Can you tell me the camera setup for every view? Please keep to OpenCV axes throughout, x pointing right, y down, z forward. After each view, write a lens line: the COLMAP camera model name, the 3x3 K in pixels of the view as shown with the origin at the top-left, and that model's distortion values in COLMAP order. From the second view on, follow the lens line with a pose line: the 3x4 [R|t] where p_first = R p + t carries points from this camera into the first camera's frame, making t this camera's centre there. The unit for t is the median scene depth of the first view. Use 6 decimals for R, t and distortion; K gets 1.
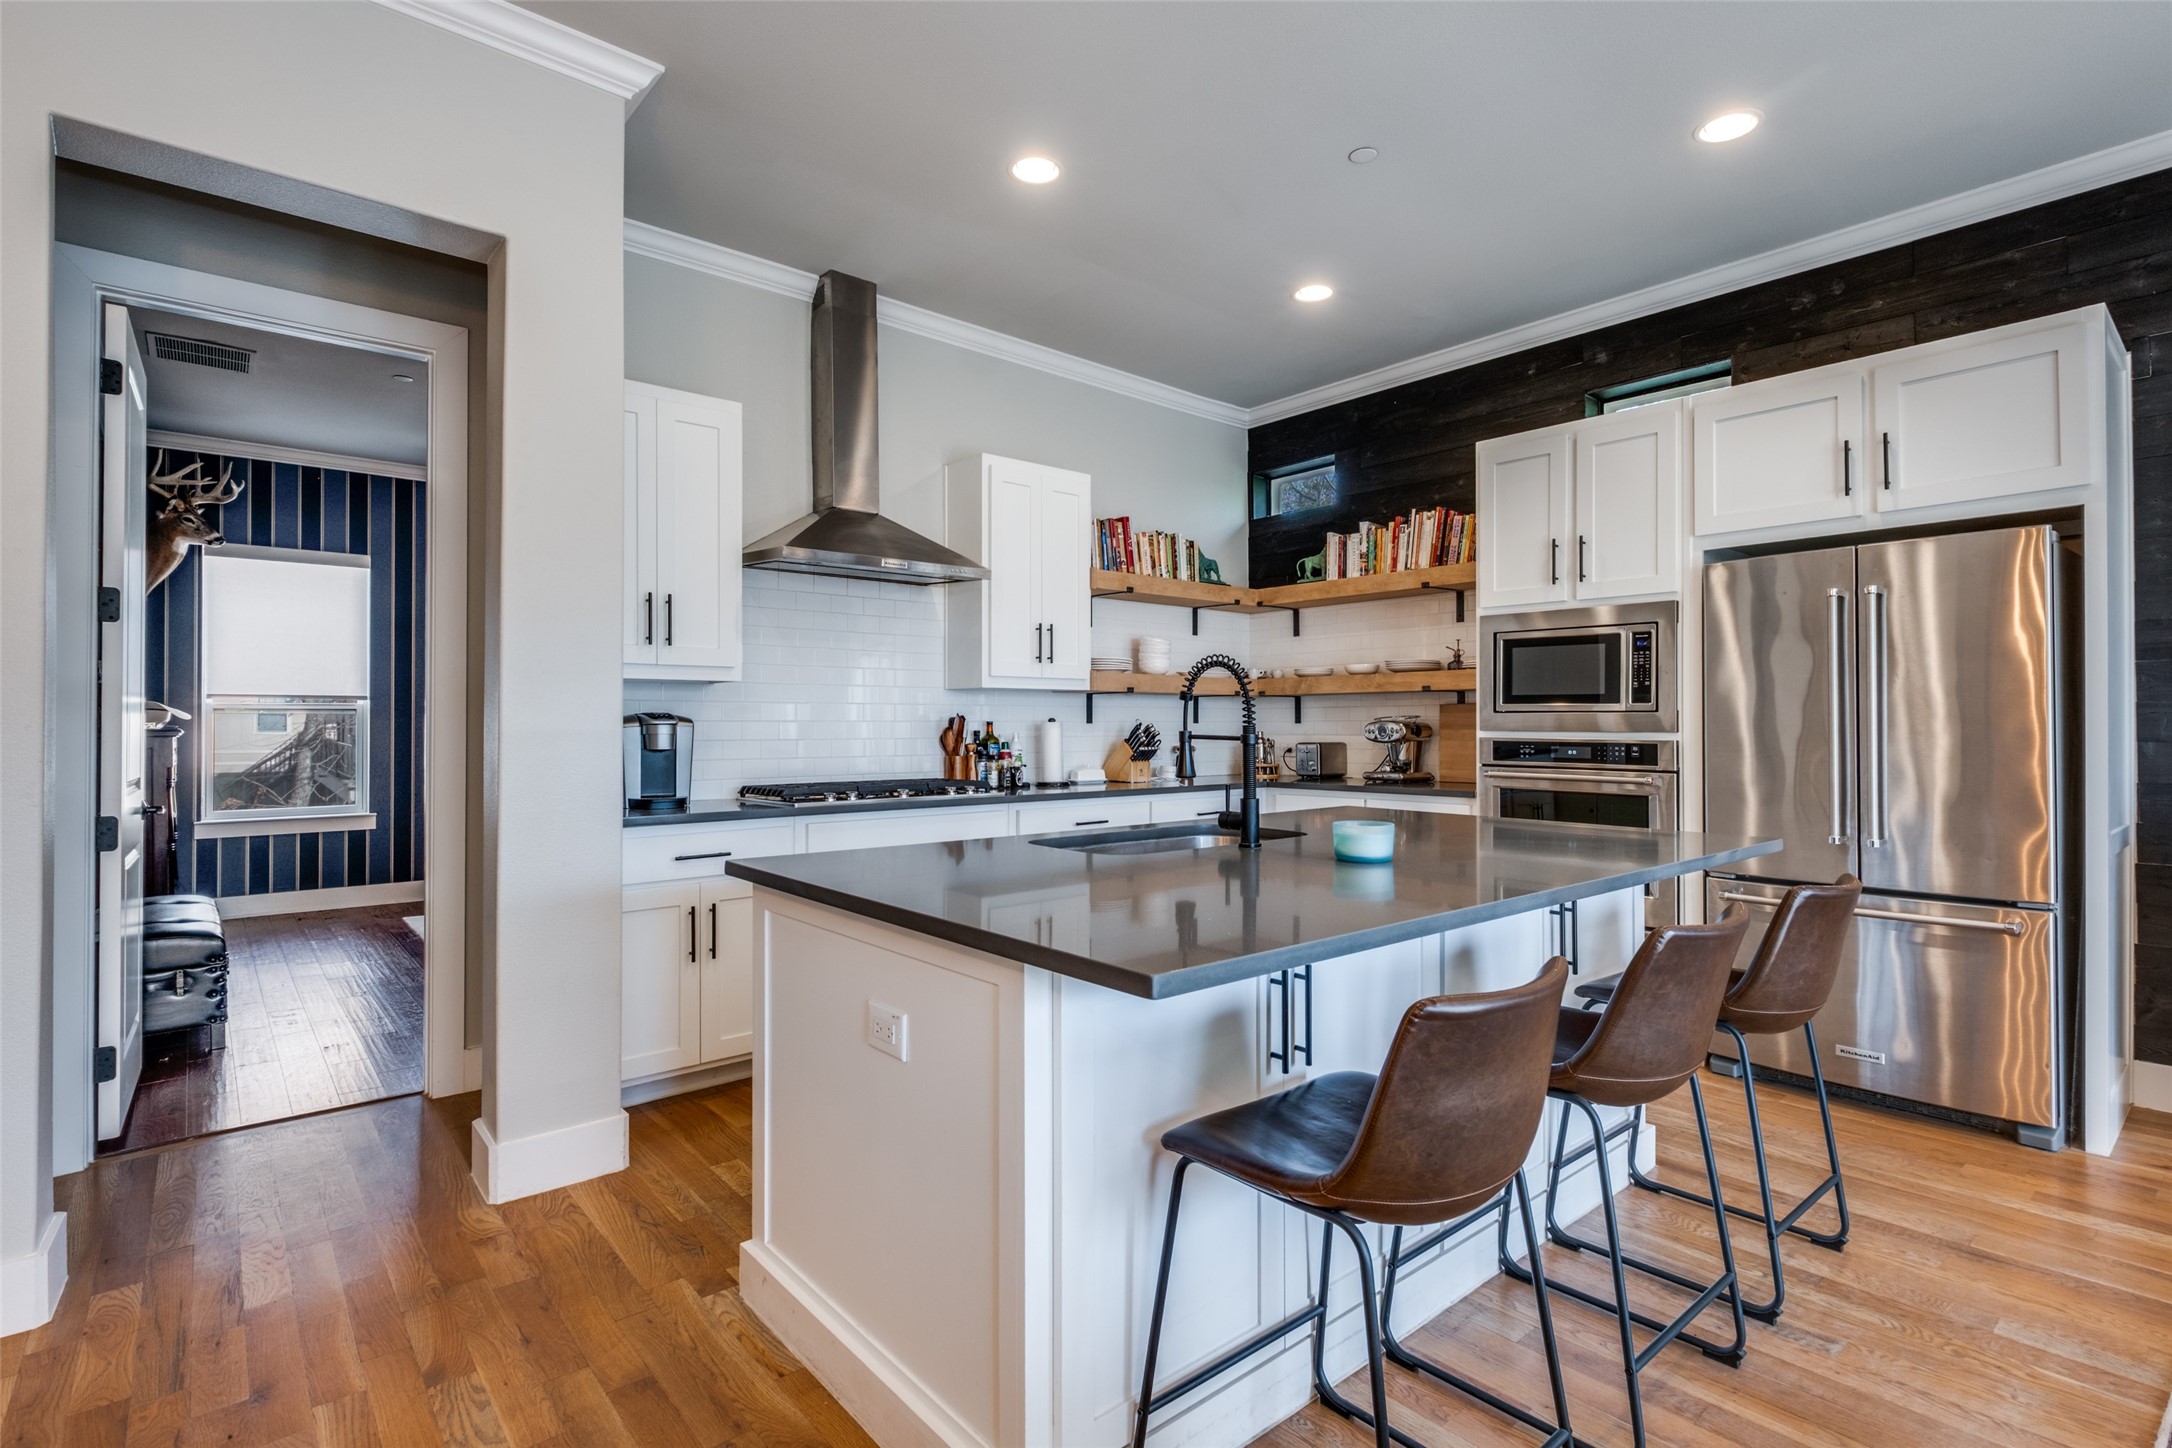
lens RADIAL K [[1036.2, 0, 1086.0], [0, 1036.2, 724.0], [0, 0, 1]] dist [-0.001571, 0.000170]
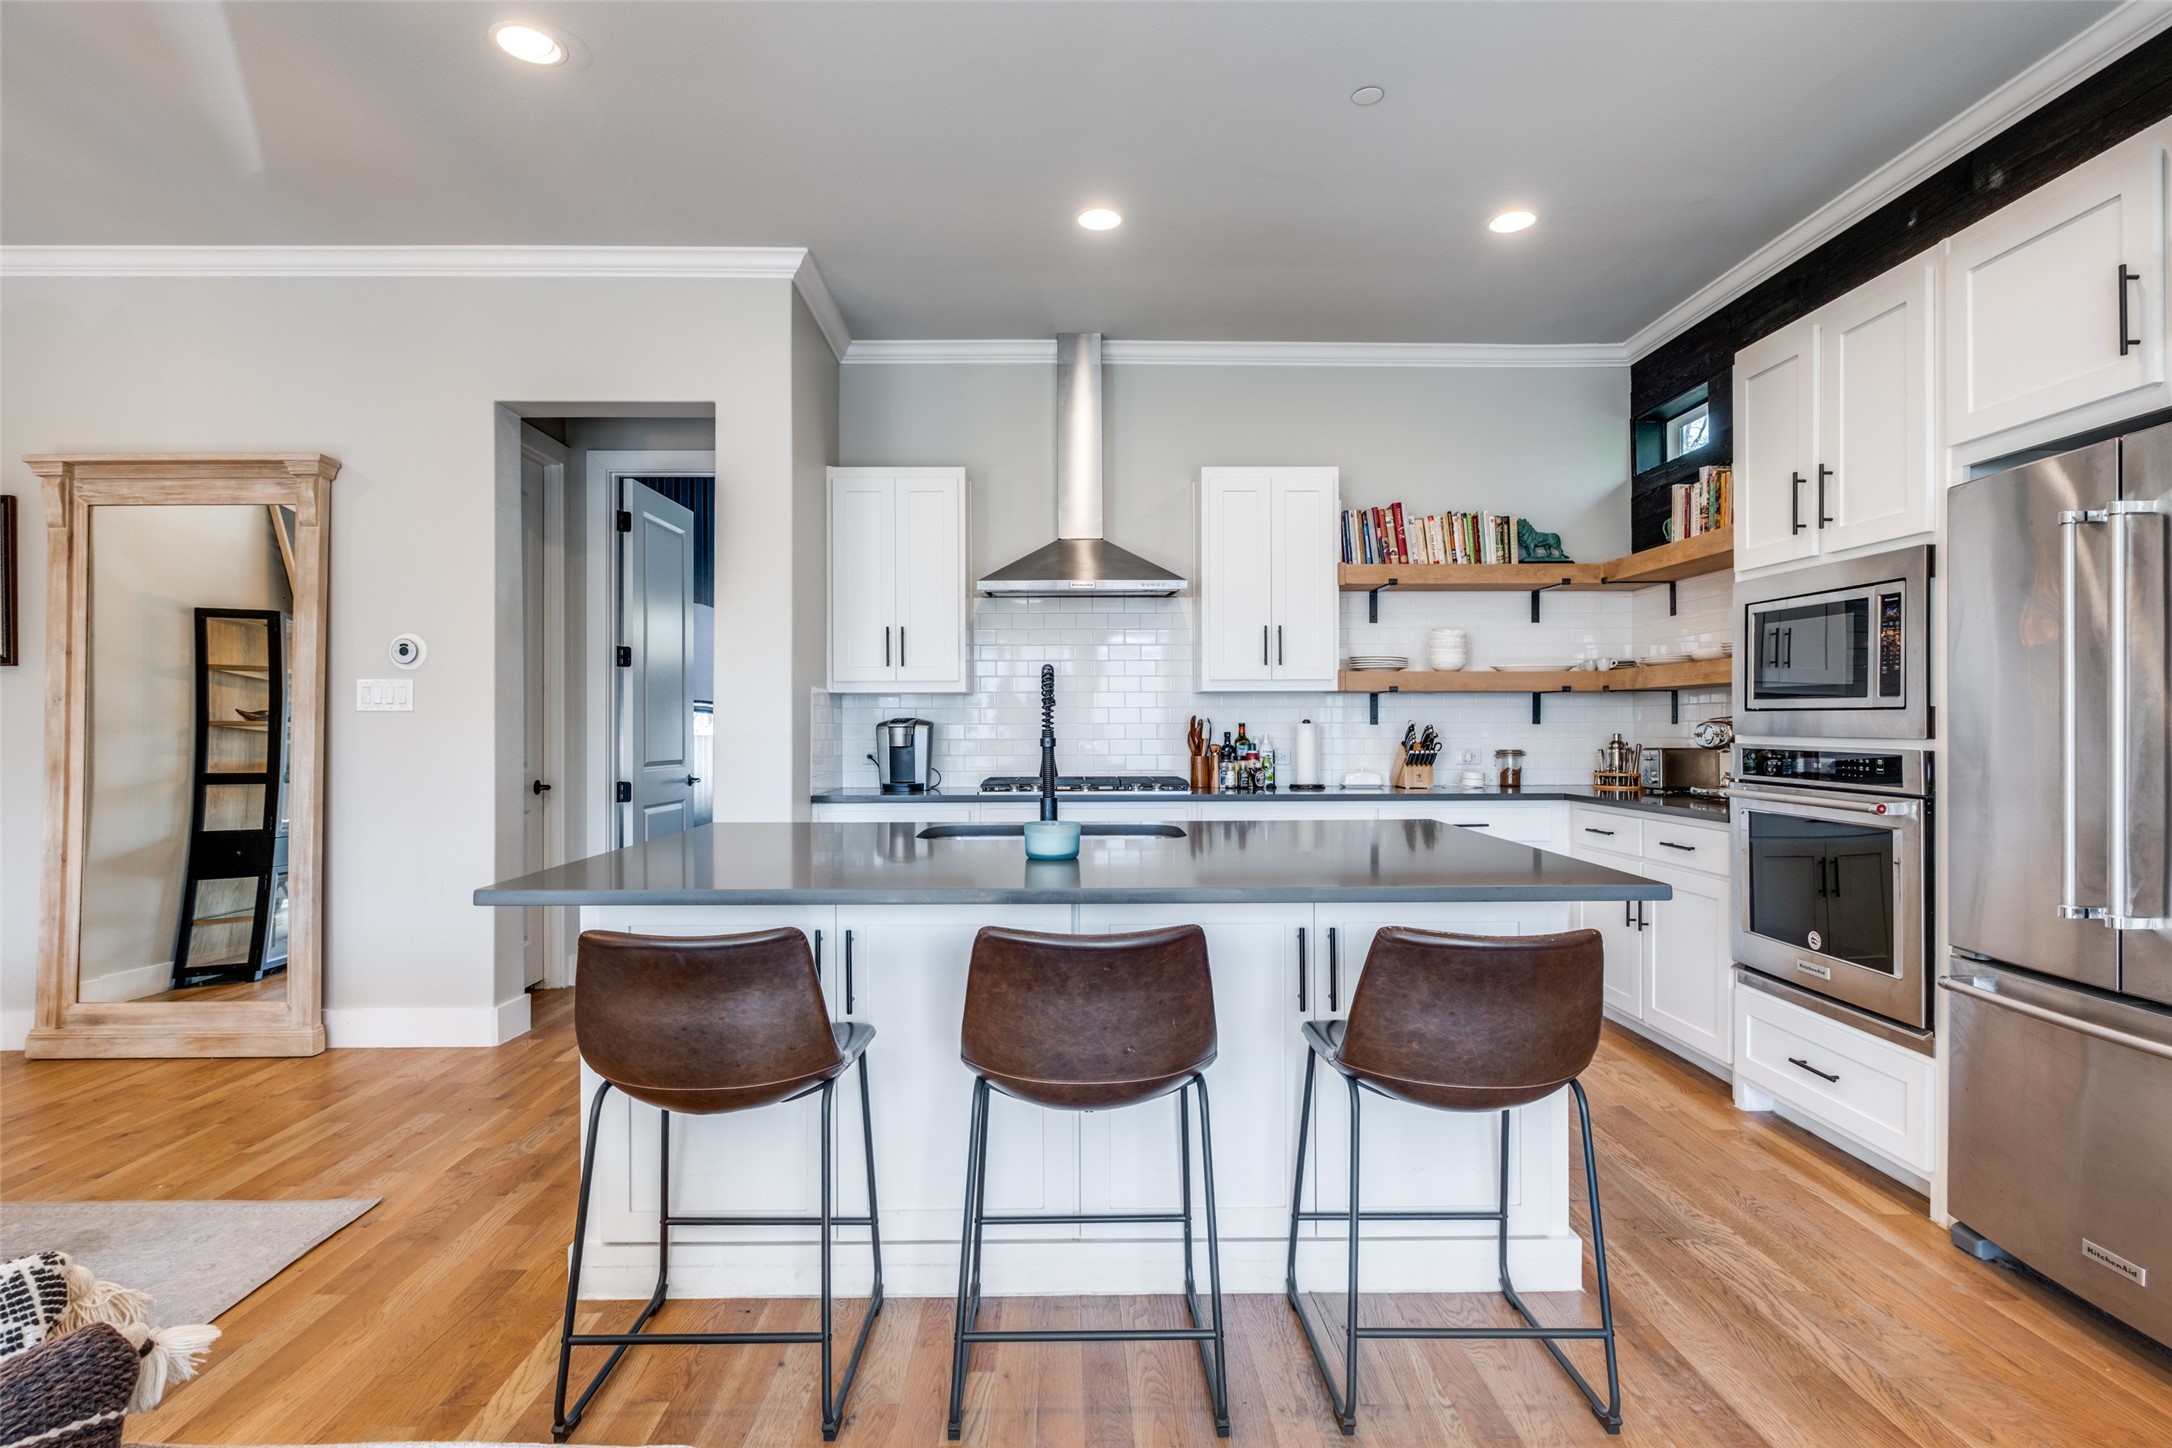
lens RADIAL K [[1080.5, 0, 1086.0], [0, 1080.5, 724.0], [0, 0, 1]] dist [0.002061, -0.000121]
pose [[0.770047, -0.001373, -0.637986, 0.528162], [0.002951, 0.999995, 0.001409, -0.004186], [0.637980, -0.002968, 0.770047, 0.089266]]
